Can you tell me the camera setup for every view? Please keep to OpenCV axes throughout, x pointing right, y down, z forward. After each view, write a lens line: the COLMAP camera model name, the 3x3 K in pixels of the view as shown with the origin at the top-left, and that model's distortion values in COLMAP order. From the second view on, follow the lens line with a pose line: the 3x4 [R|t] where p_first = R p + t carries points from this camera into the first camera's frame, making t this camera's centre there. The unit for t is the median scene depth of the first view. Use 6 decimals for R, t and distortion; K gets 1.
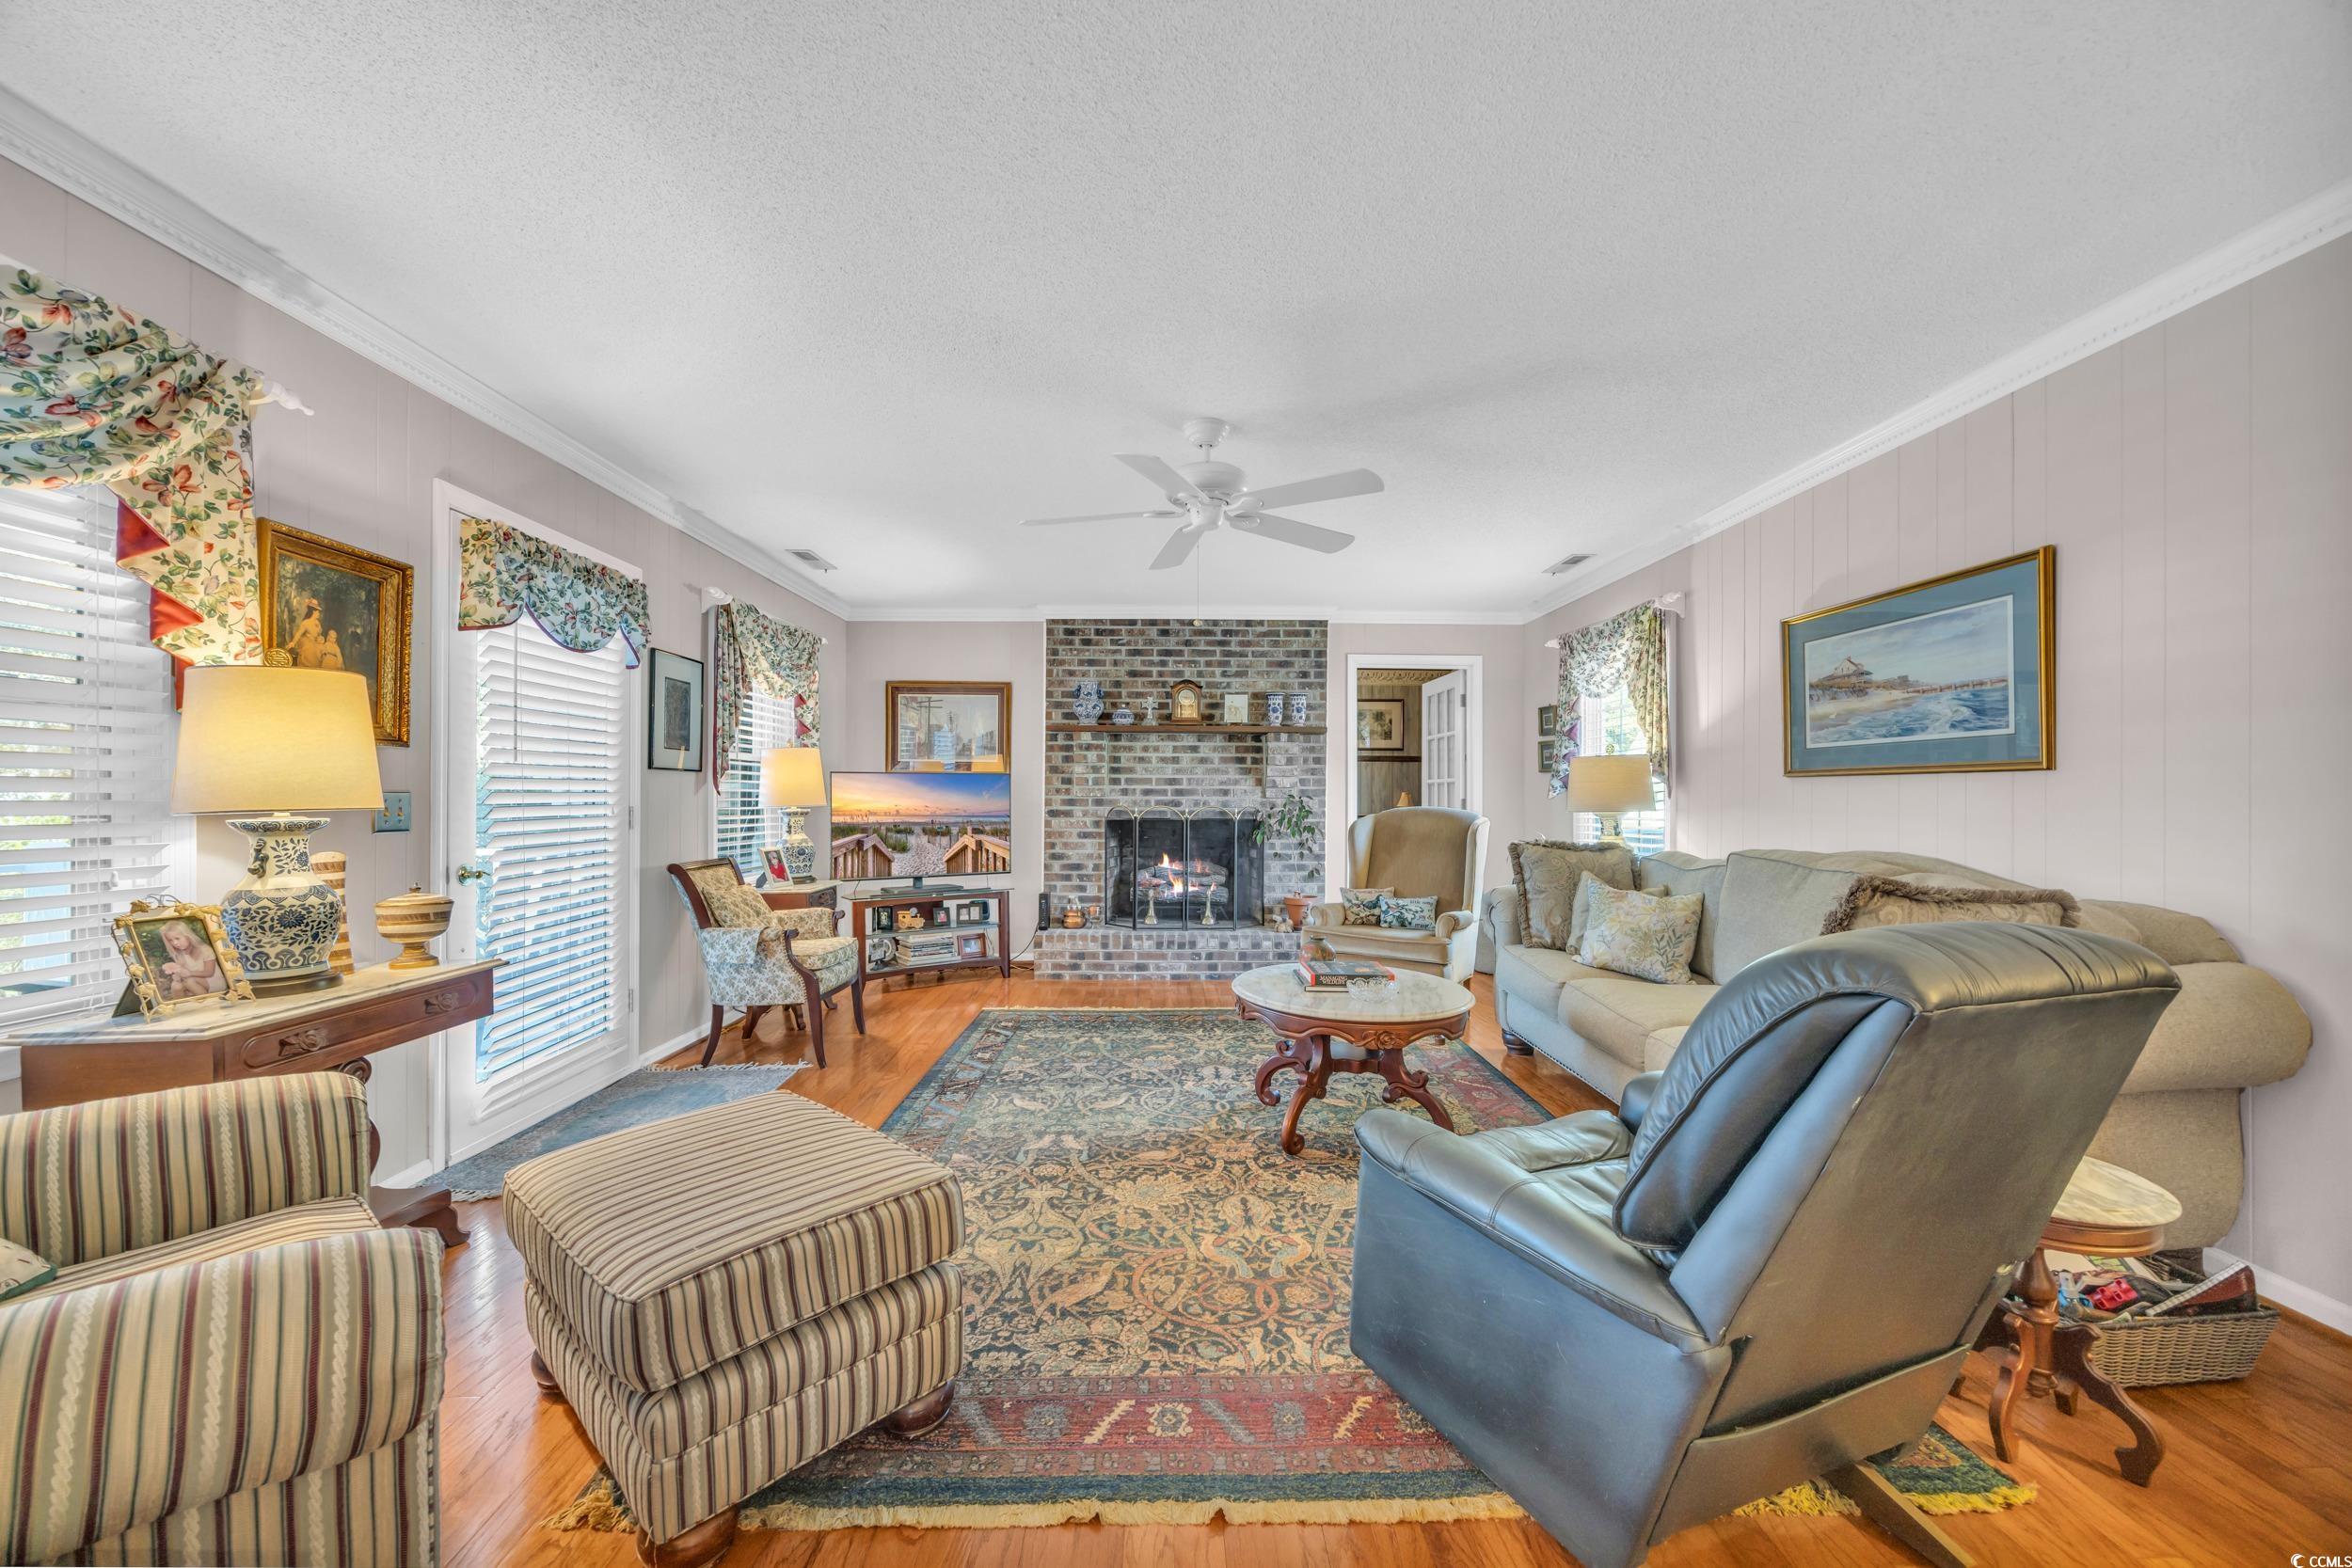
lens RADIAL K [[900.3, 0, 1176.7], [0, 900.3, 796.8], [0, 0, 1]] dist [-0.000809, -0.000034]
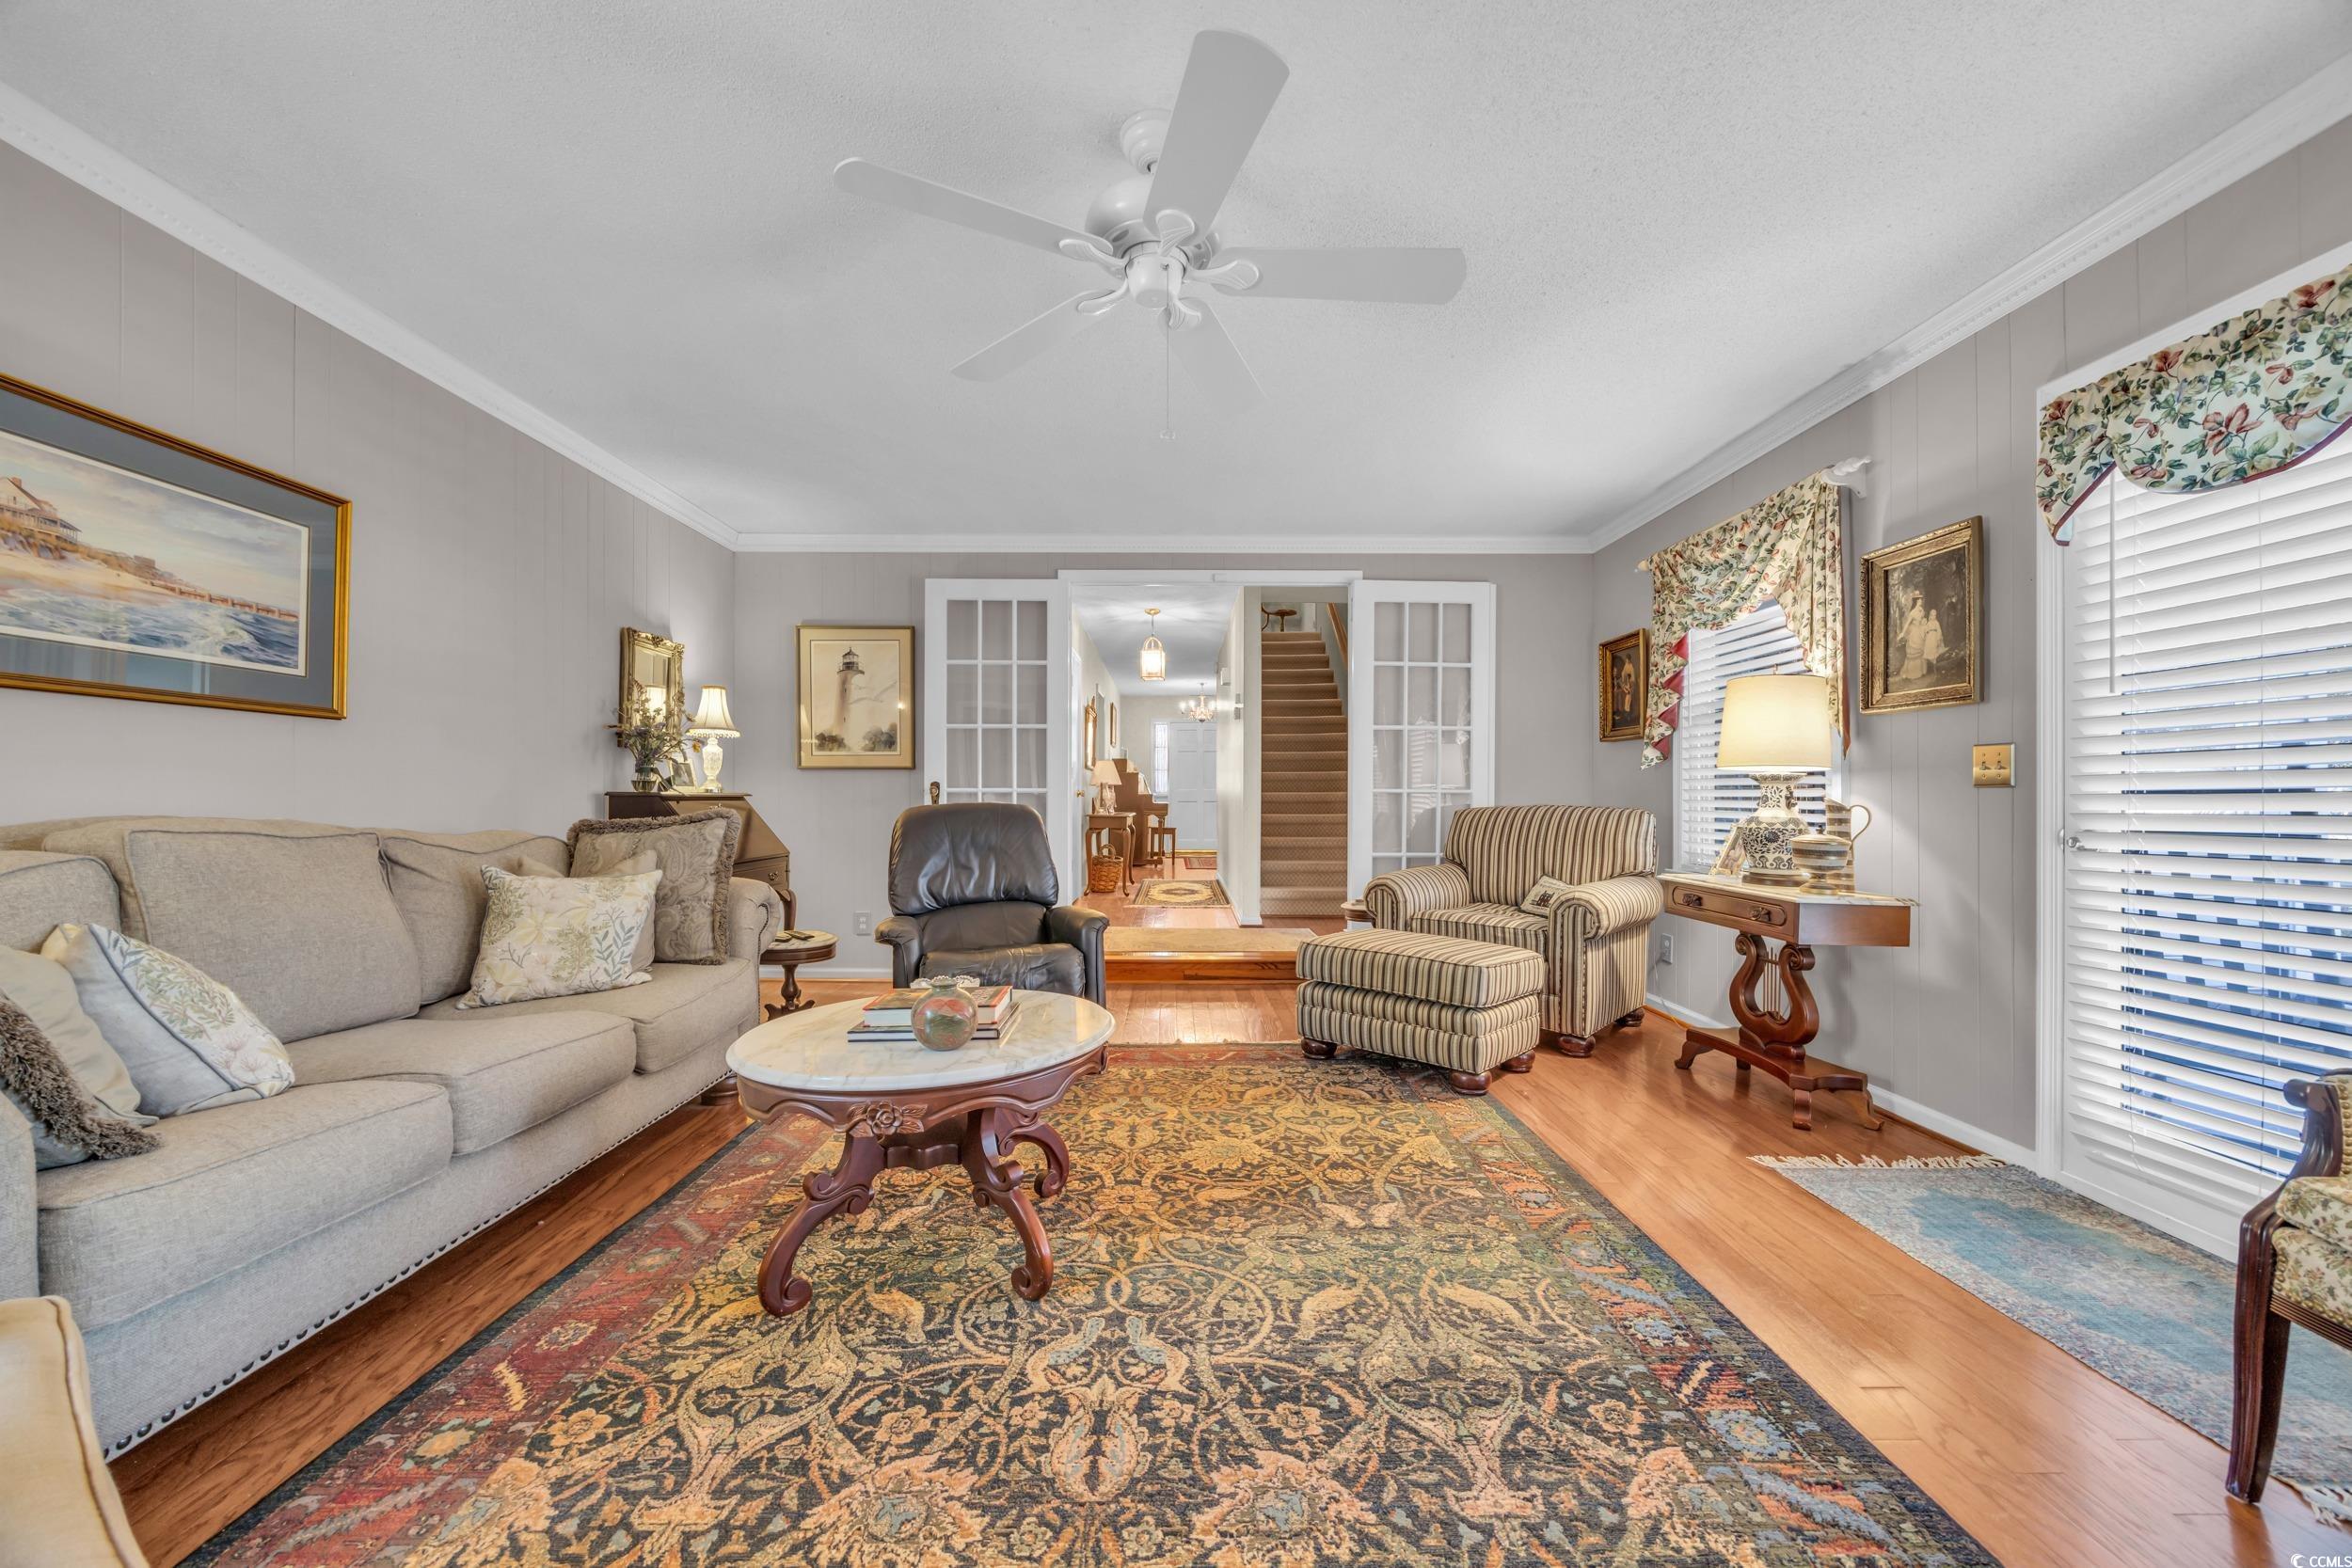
lens RADIAL K [[900.3, 0, 1166.7], [0, 900.3, 794.0], [0, 0, 1]] dist [-0.000809, -0.000034]
pose [[-0.999709, -0.004070, 0.023791, 0.010472], [-0.004168, 0.999983, -0.004056, 0.046626], [-0.023774, -0.004154, -0.999709, 1.707252]]
